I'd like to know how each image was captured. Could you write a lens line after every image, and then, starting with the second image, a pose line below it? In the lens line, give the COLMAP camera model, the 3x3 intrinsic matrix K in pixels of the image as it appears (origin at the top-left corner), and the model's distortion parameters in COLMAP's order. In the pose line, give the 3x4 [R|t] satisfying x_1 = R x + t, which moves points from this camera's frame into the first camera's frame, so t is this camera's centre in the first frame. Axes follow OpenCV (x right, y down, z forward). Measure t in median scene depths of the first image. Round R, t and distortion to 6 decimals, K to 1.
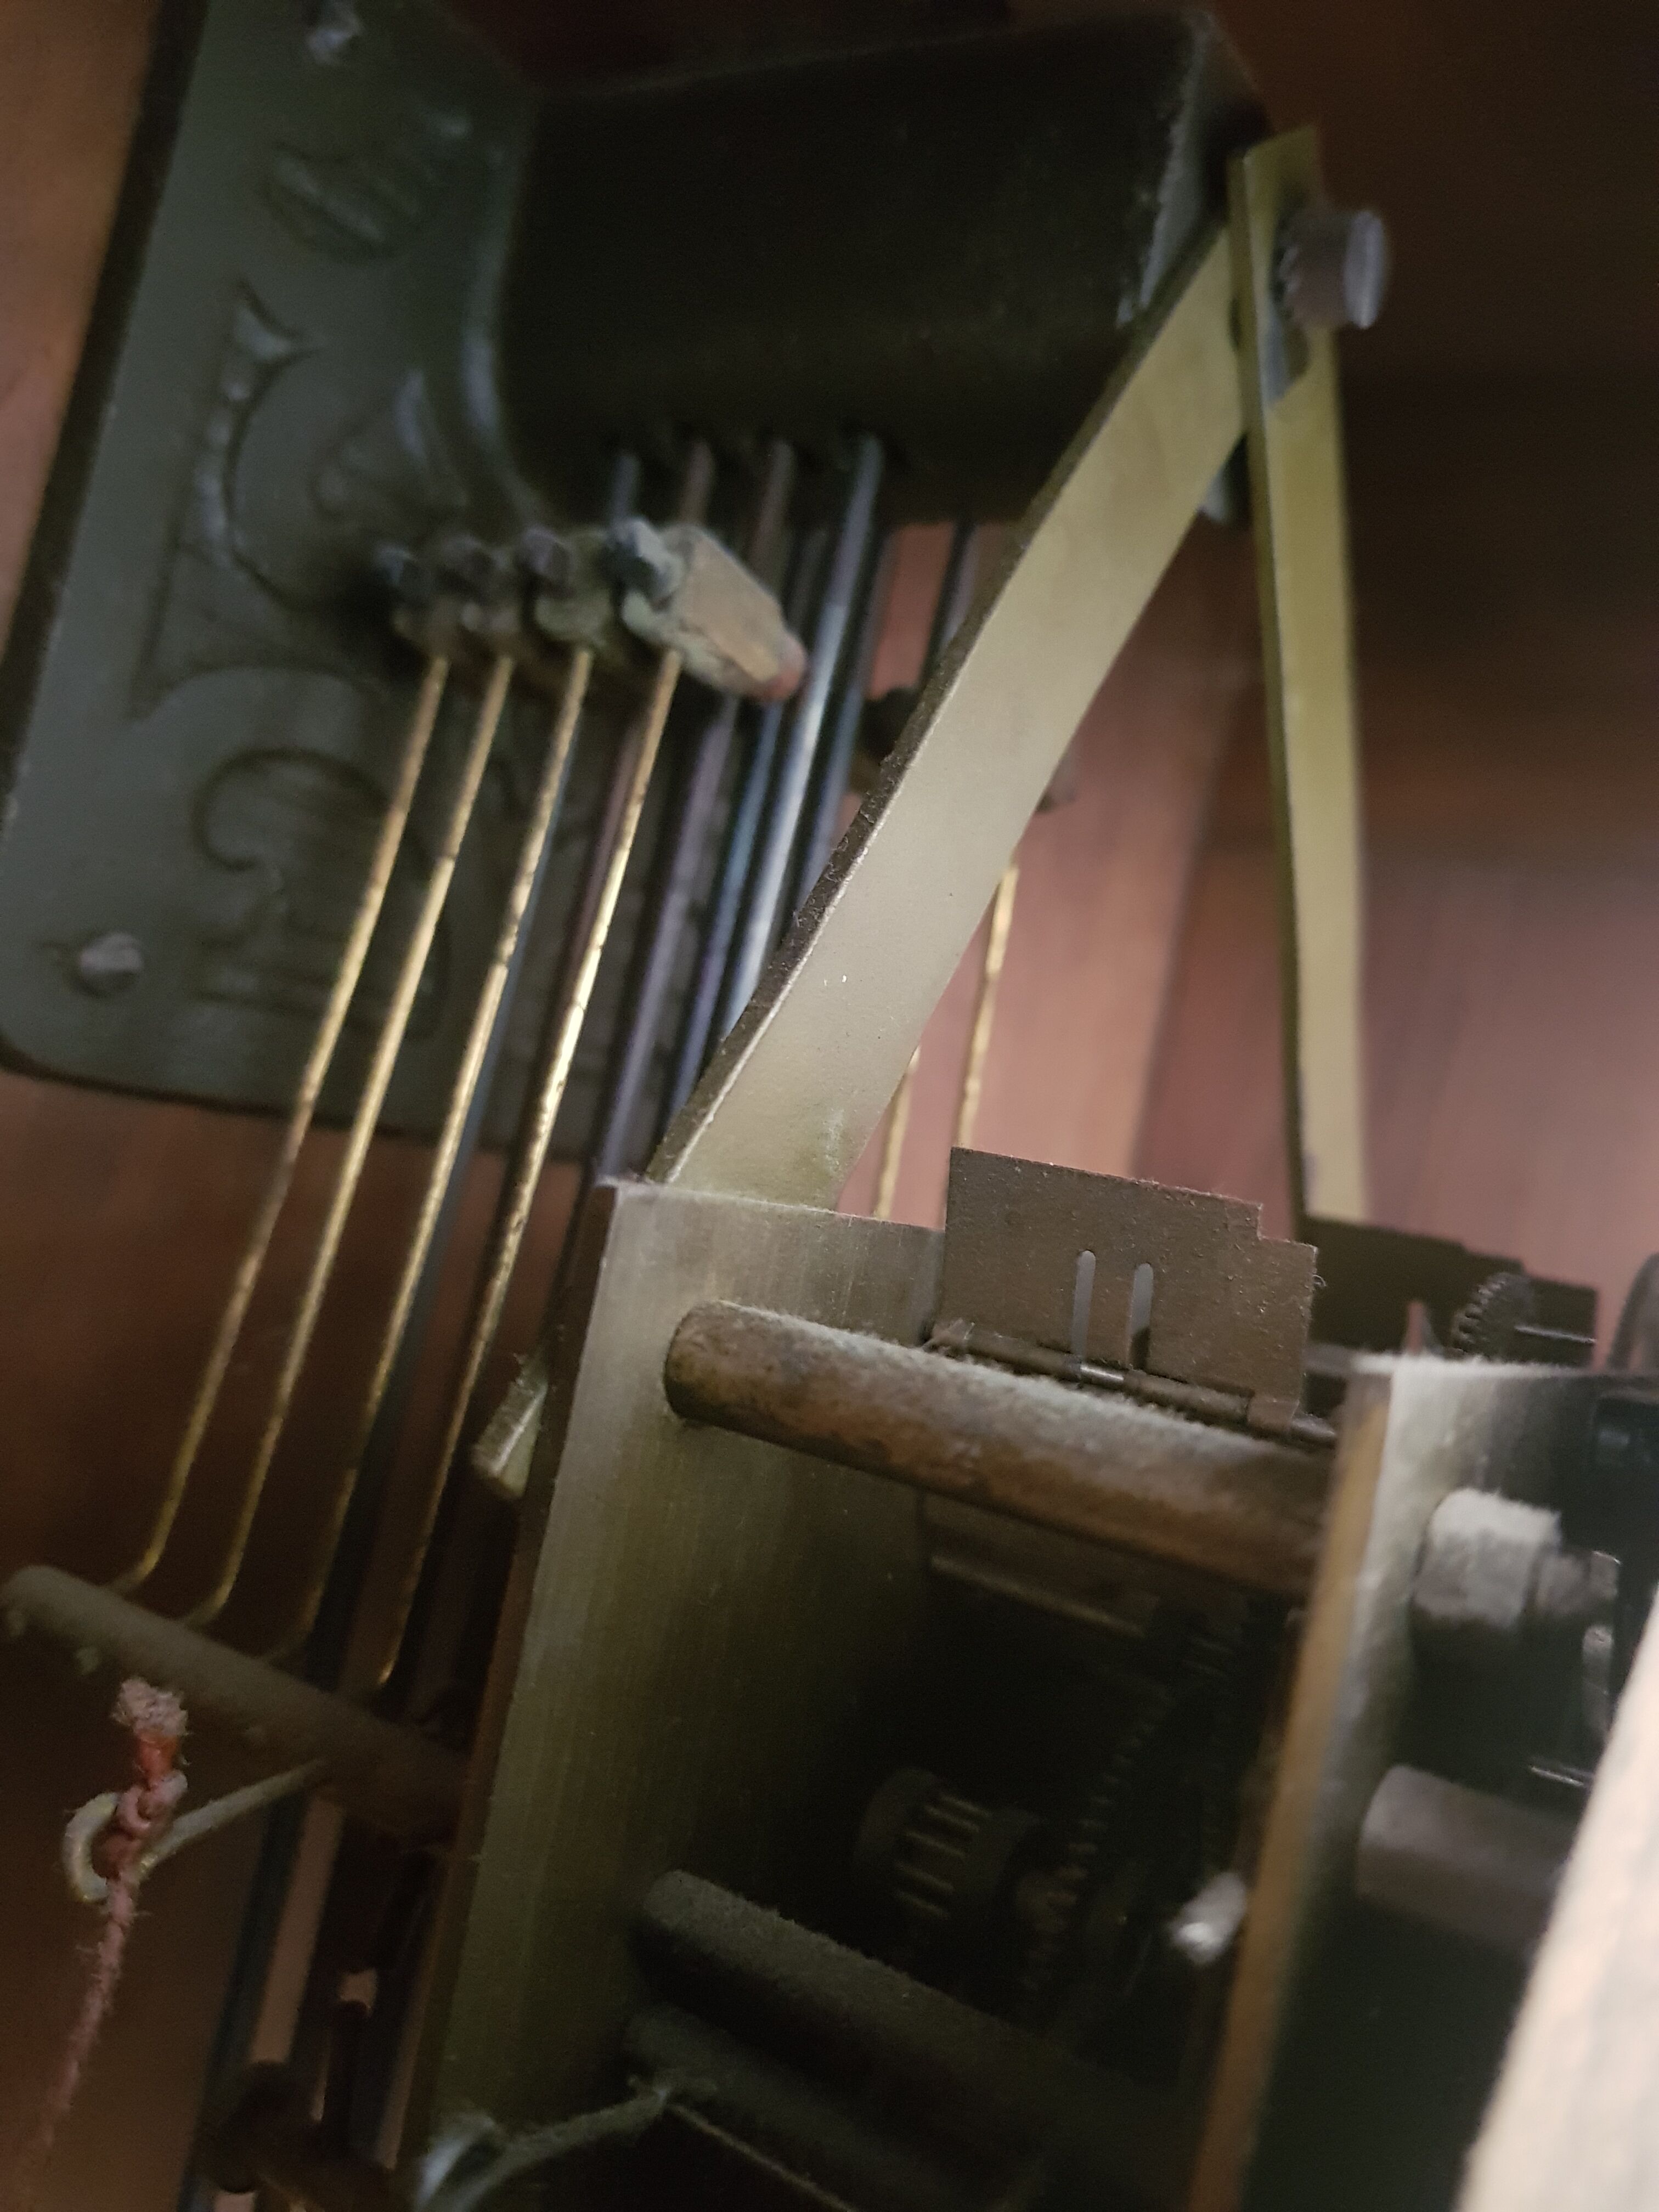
lens RADIAL K [[1852.0, 0, 867.2], [0, 1852.0, 1090.7], [0, 0, 1]] dist [0.002477, -0.084137]
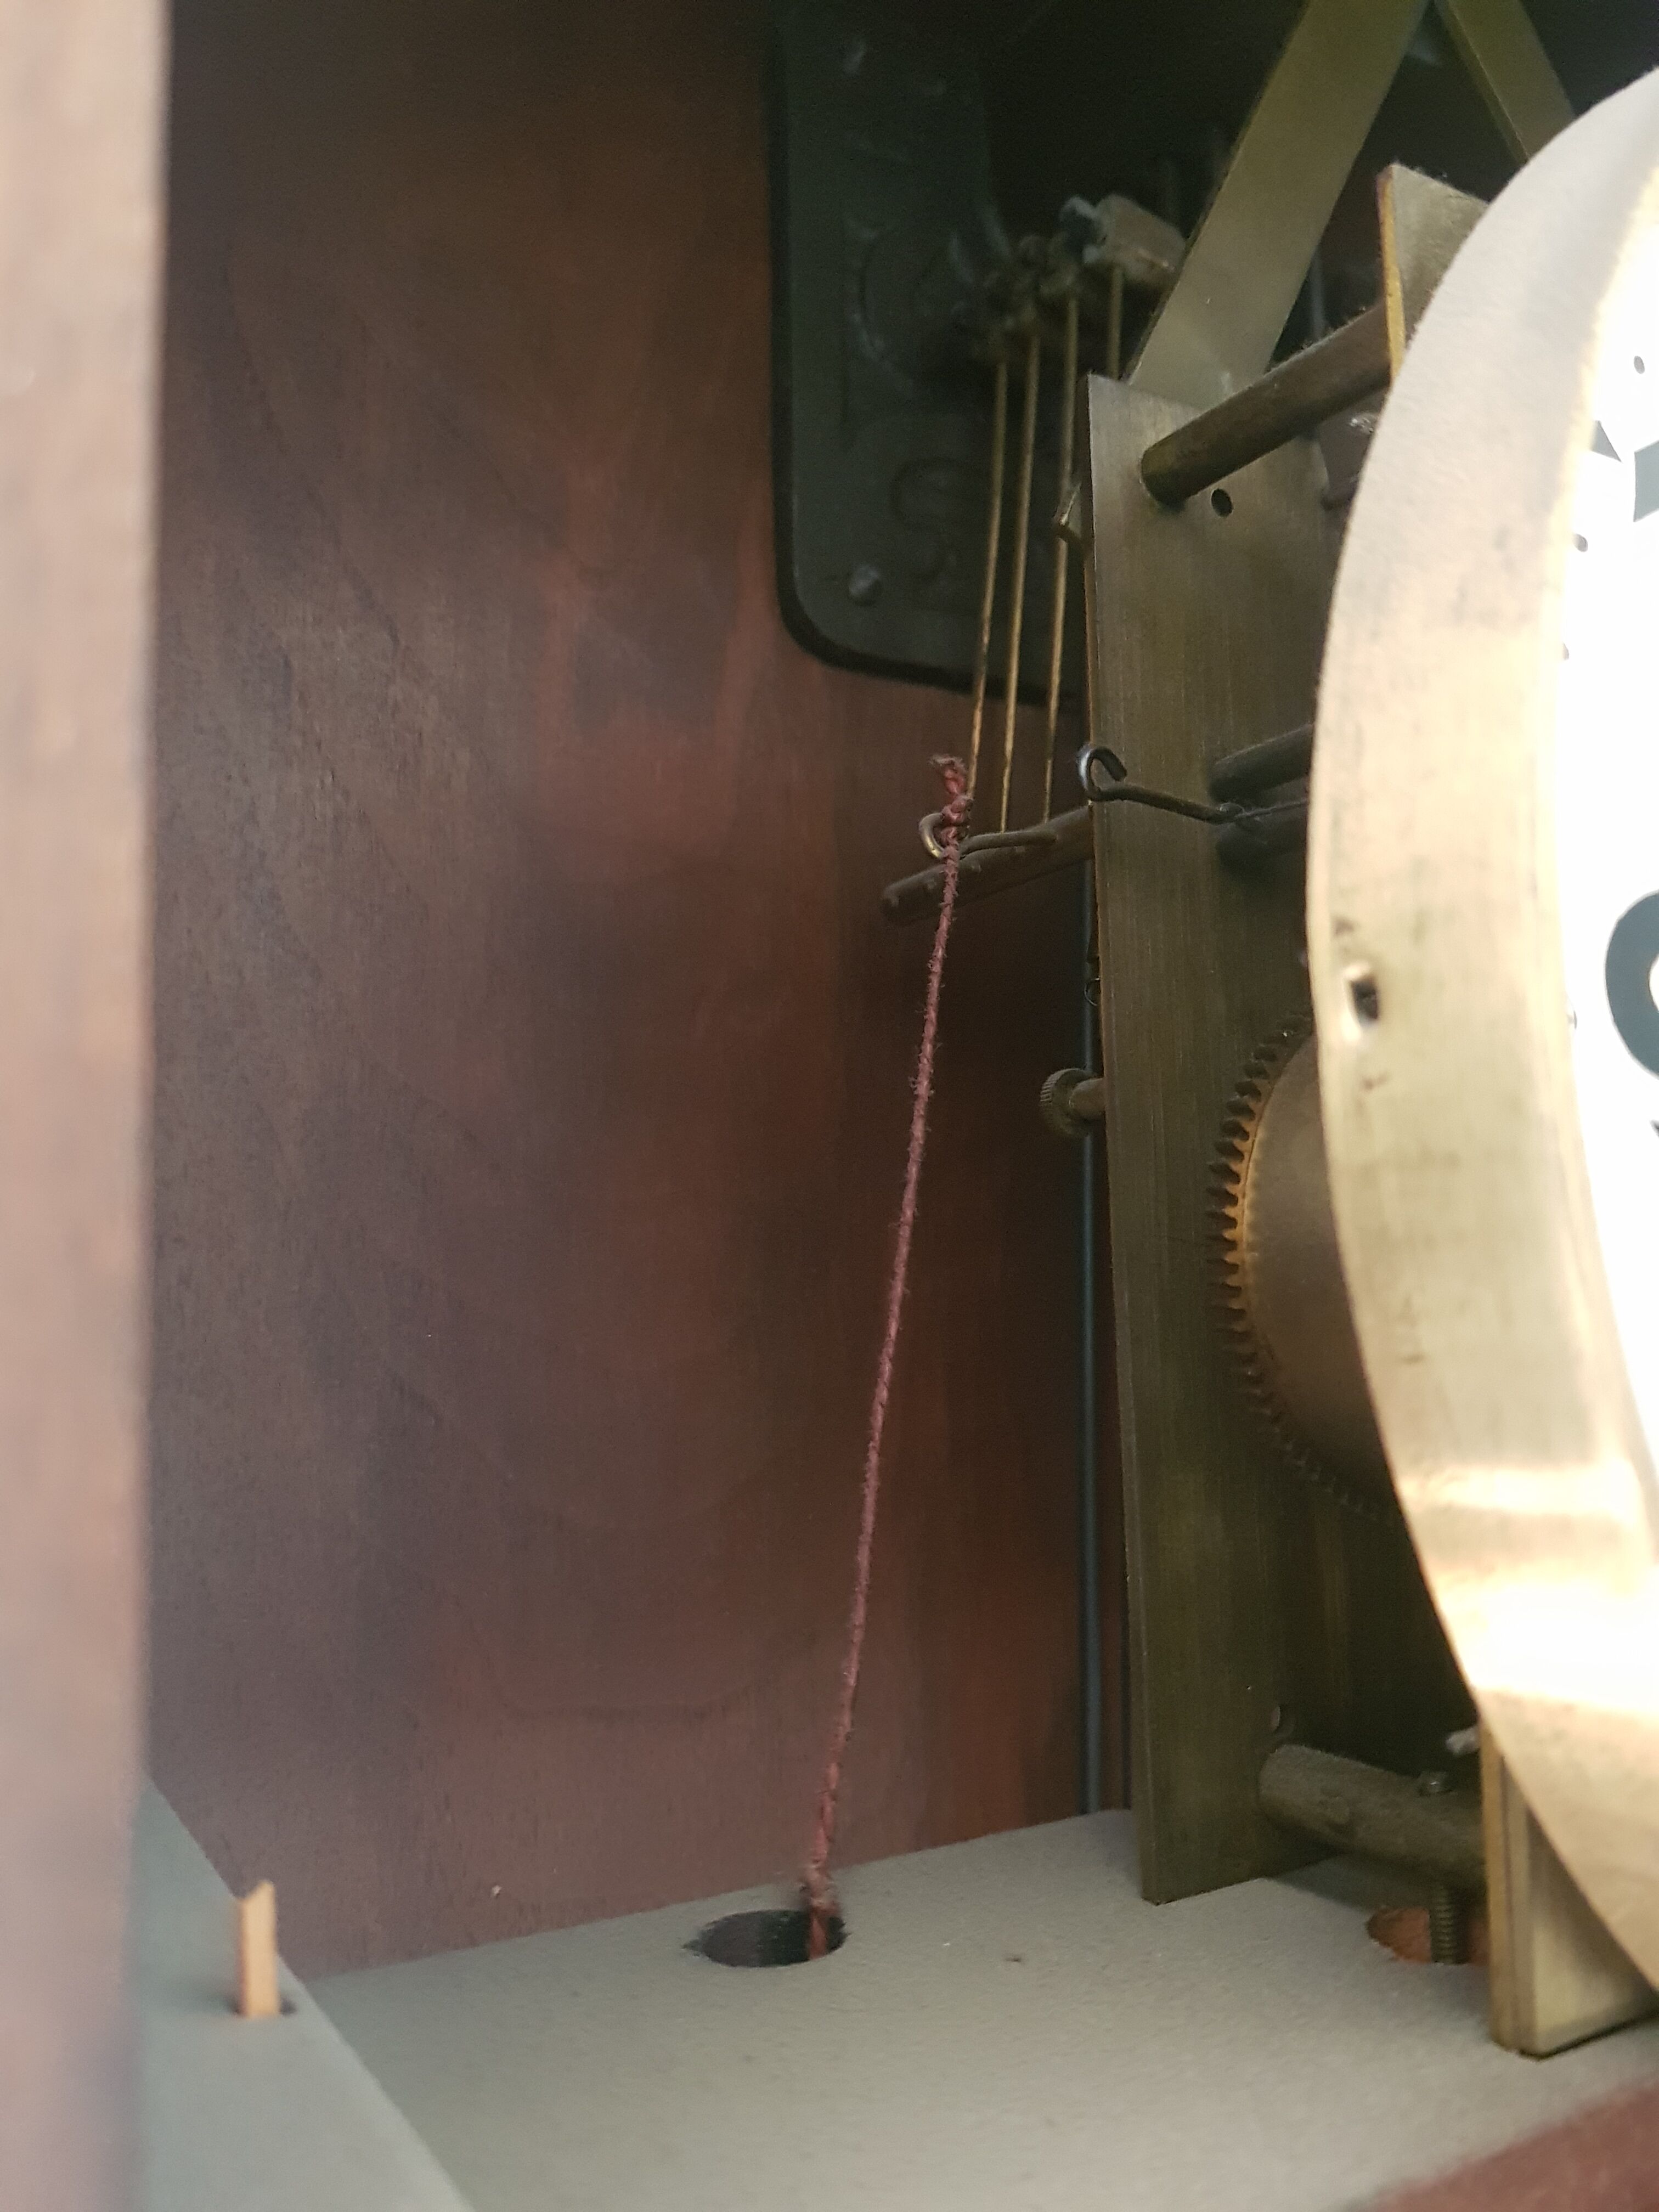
lens RADIAL K [[1852.0, 0, 844.1], [0, 1852.0, 1115.6], [0, 0, 1]] dist [0.002477, -0.084137]
pose [[0.877112, -0.259604, -0.404080, 0.157537], [0.218098, 0.964872, -0.146477, 0.708120], [0.427912, 0.040347, 0.902920, -0.598109]]
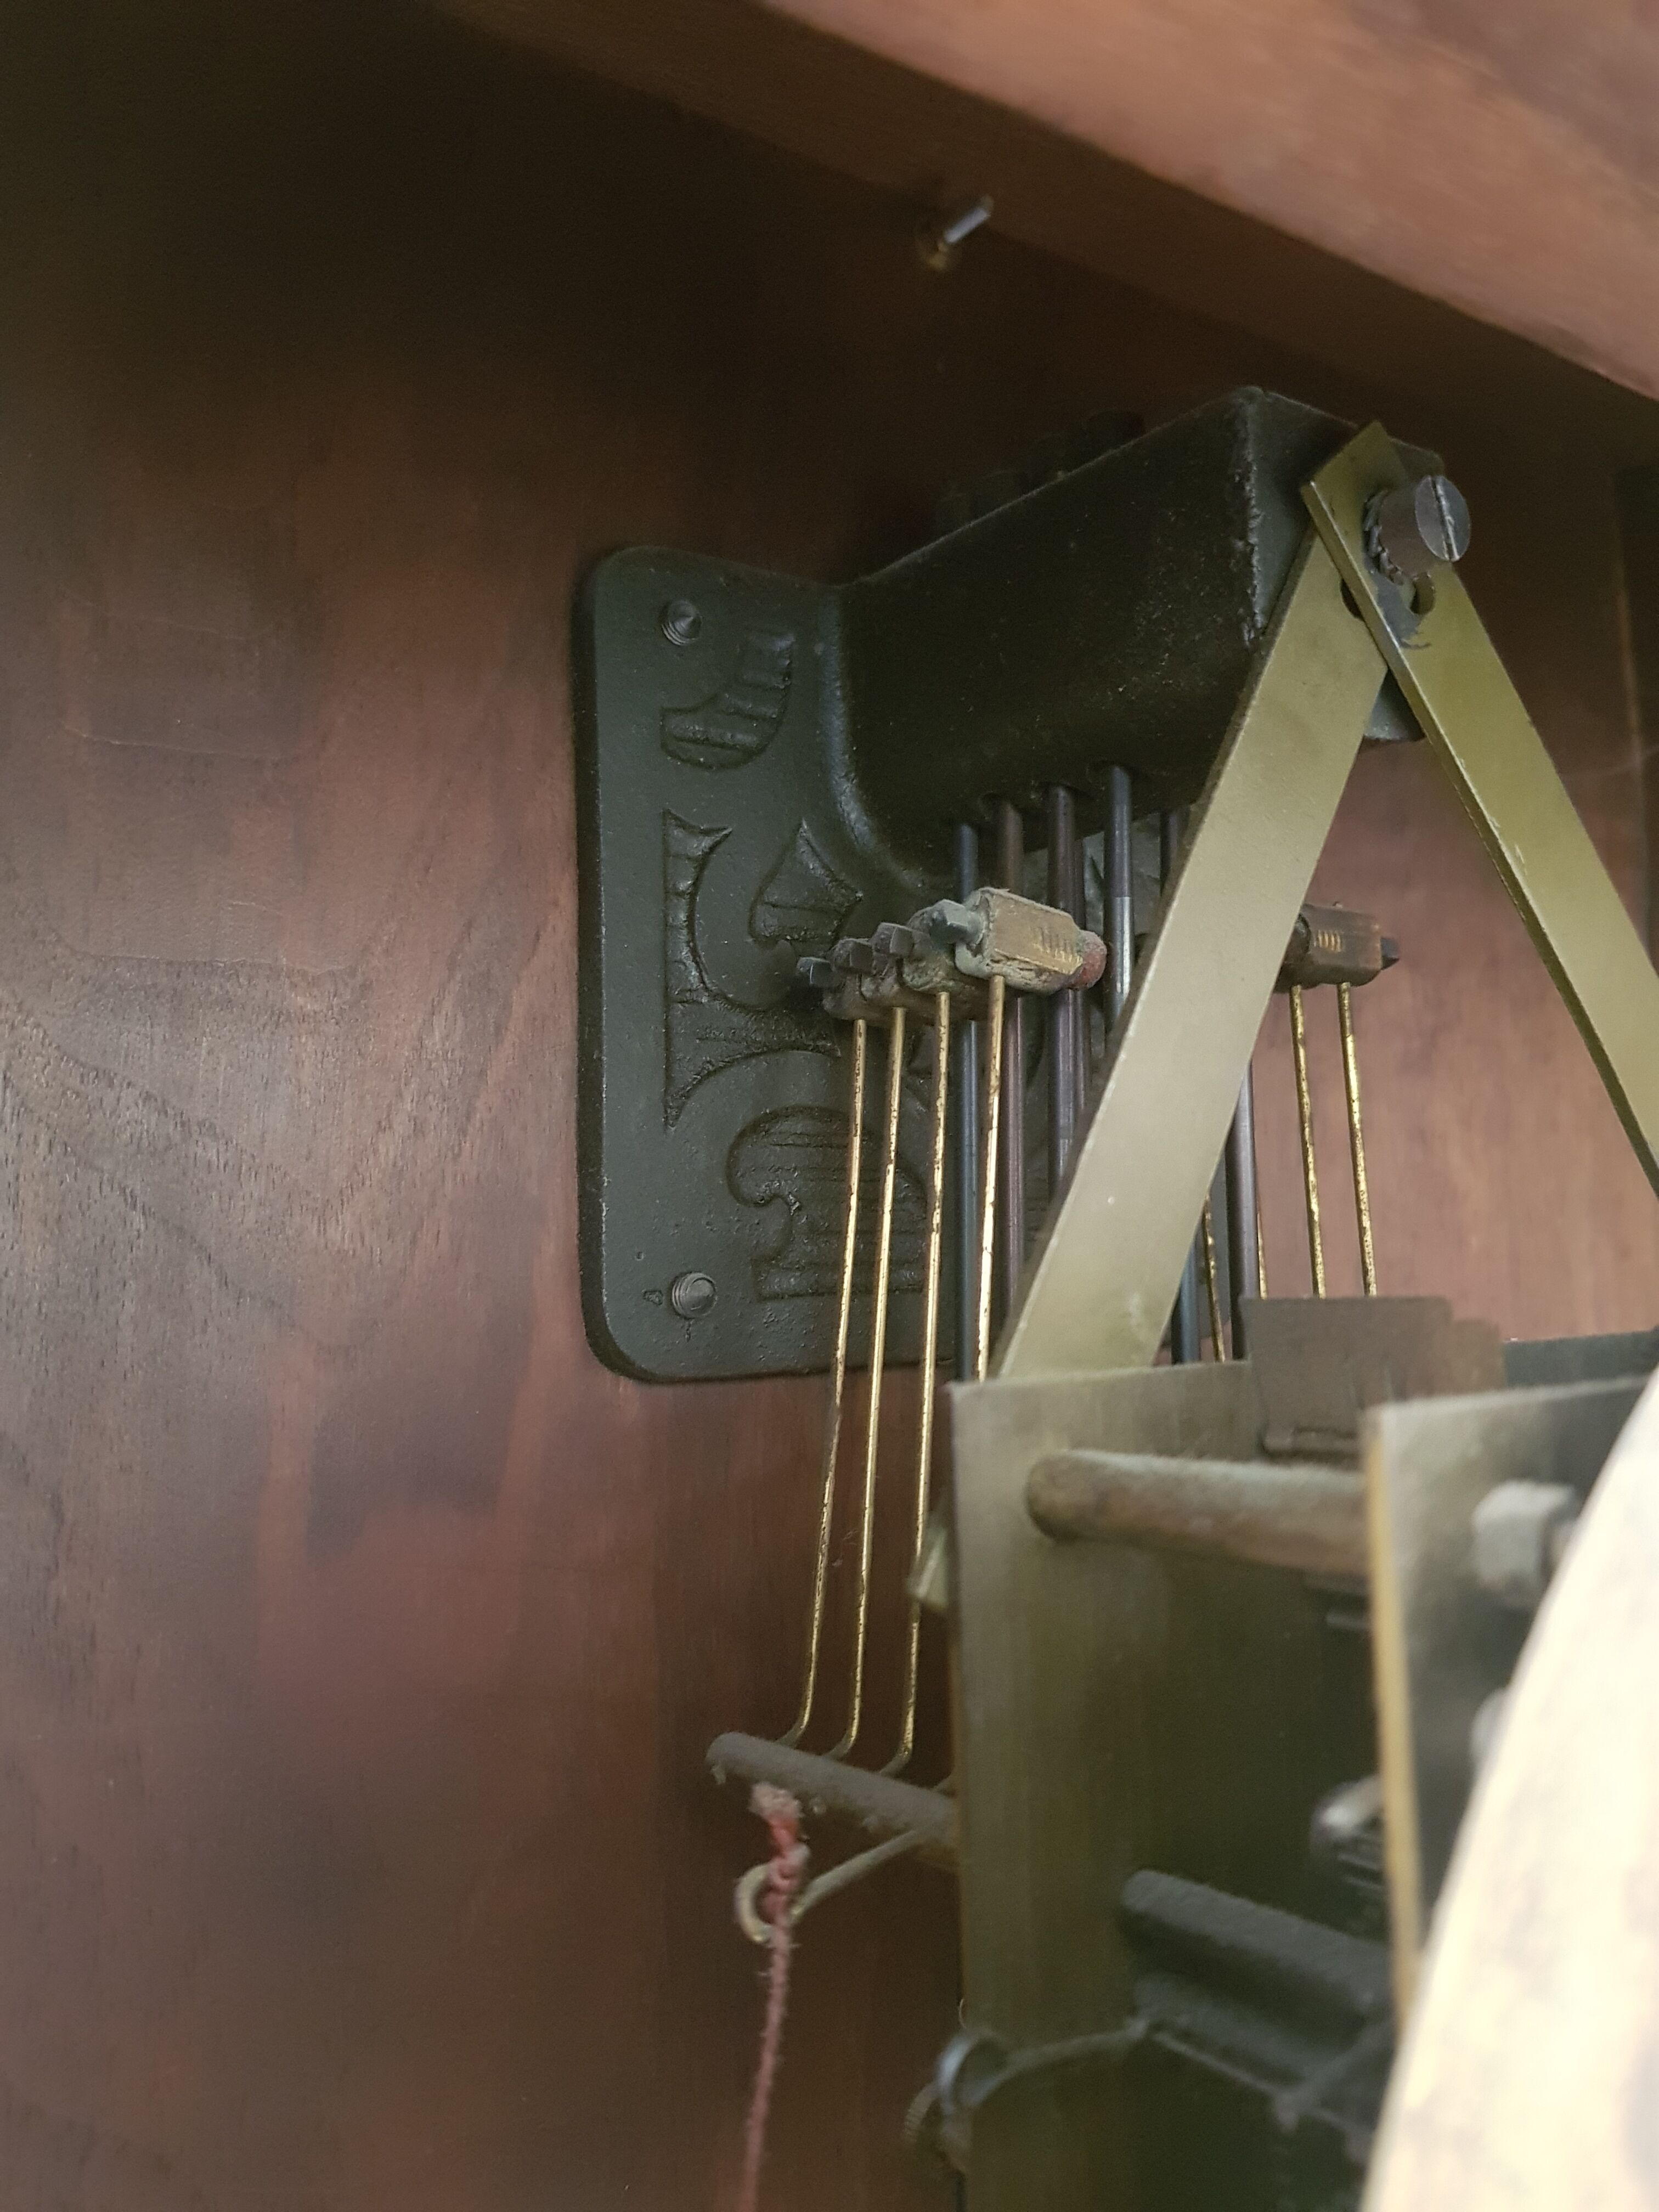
lens RADIAL K [[1779.3, 0, 890.3], [0, 1779.3, 1063.3], [0, 0, 1]] dist [0.021878, -0.053878]
pose [[0.904269, -0.271296, -0.329690, 0.243125], [0.233601, 0.960718, -0.149841, 0.000985], [0.357390, 0.058481, 0.932123, -0.250128]]
